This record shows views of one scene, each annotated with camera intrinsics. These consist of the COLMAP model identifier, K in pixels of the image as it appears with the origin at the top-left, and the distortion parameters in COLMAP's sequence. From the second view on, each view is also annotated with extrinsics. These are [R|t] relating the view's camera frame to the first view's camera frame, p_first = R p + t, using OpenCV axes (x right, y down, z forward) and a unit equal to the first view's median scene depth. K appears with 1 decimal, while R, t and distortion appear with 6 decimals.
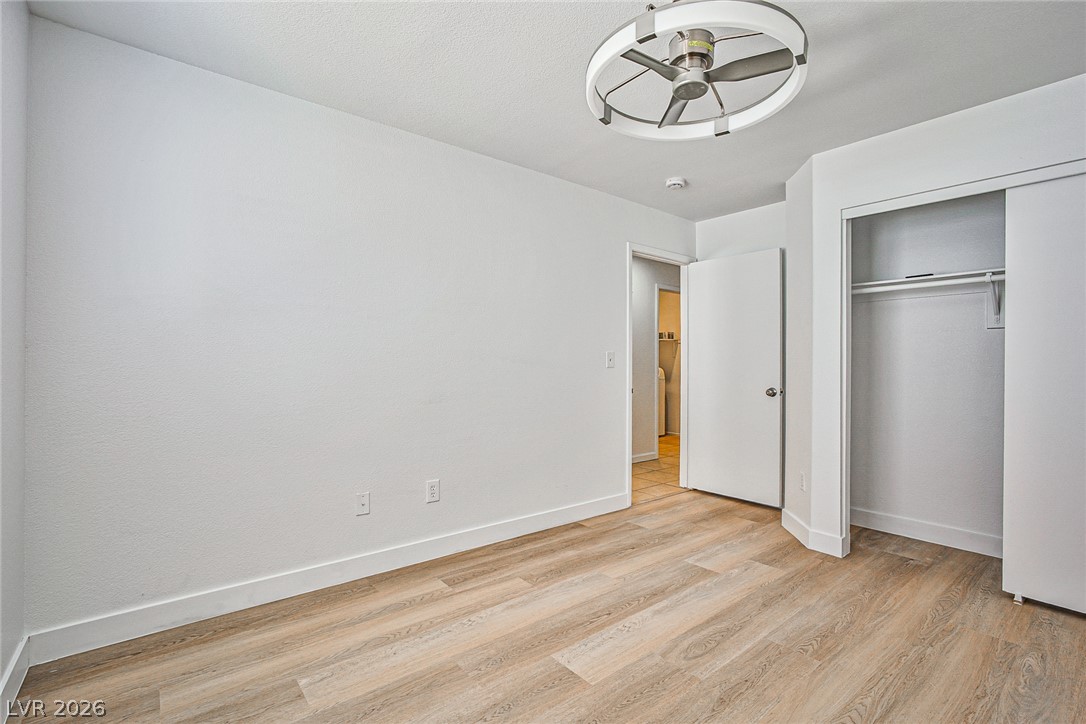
lens RADIAL K [[488.4, 0, 541.3], [0, 488.4, 360.4], [0, 0, 1]] dist [-0.022783, 0.003780]
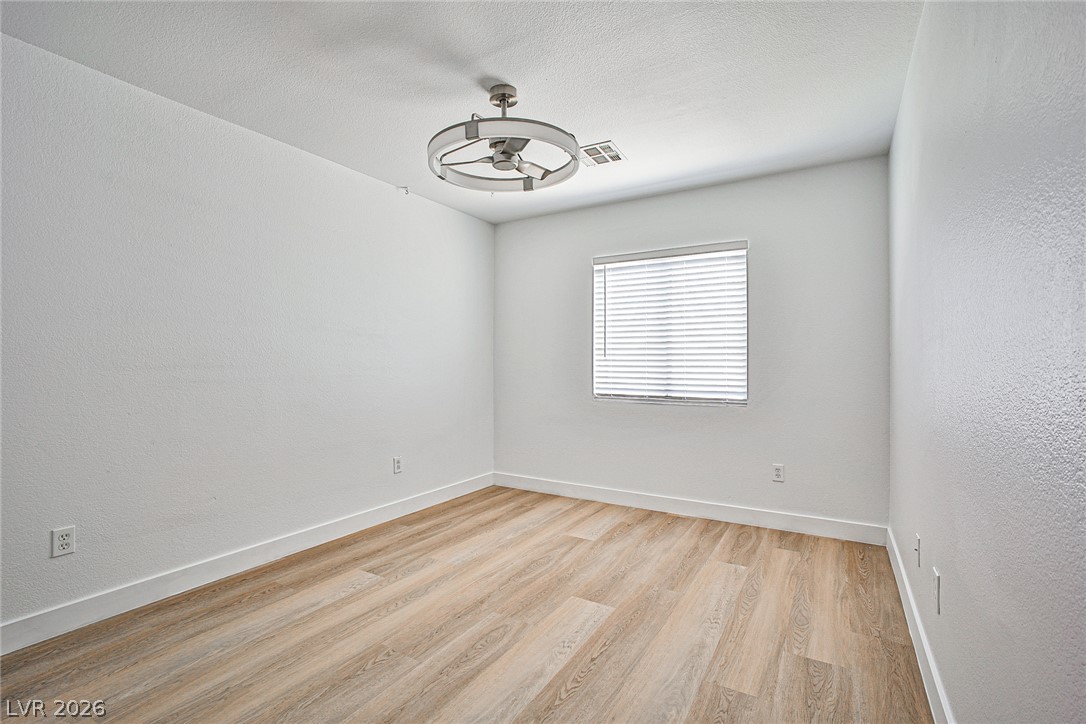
lens RADIAL K [[488.4, 0, 542.0], [0, 488.4, 362.3], [0, 0, 1]] dist [-0.022783, 0.003780]
pose [[-0.941017, -0.006760, -0.338291, 0.557893], [-0.004595, 0.999964, -0.007198, 0.015179], [0.338327, -0.005219, -0.941014, 1.929236]]
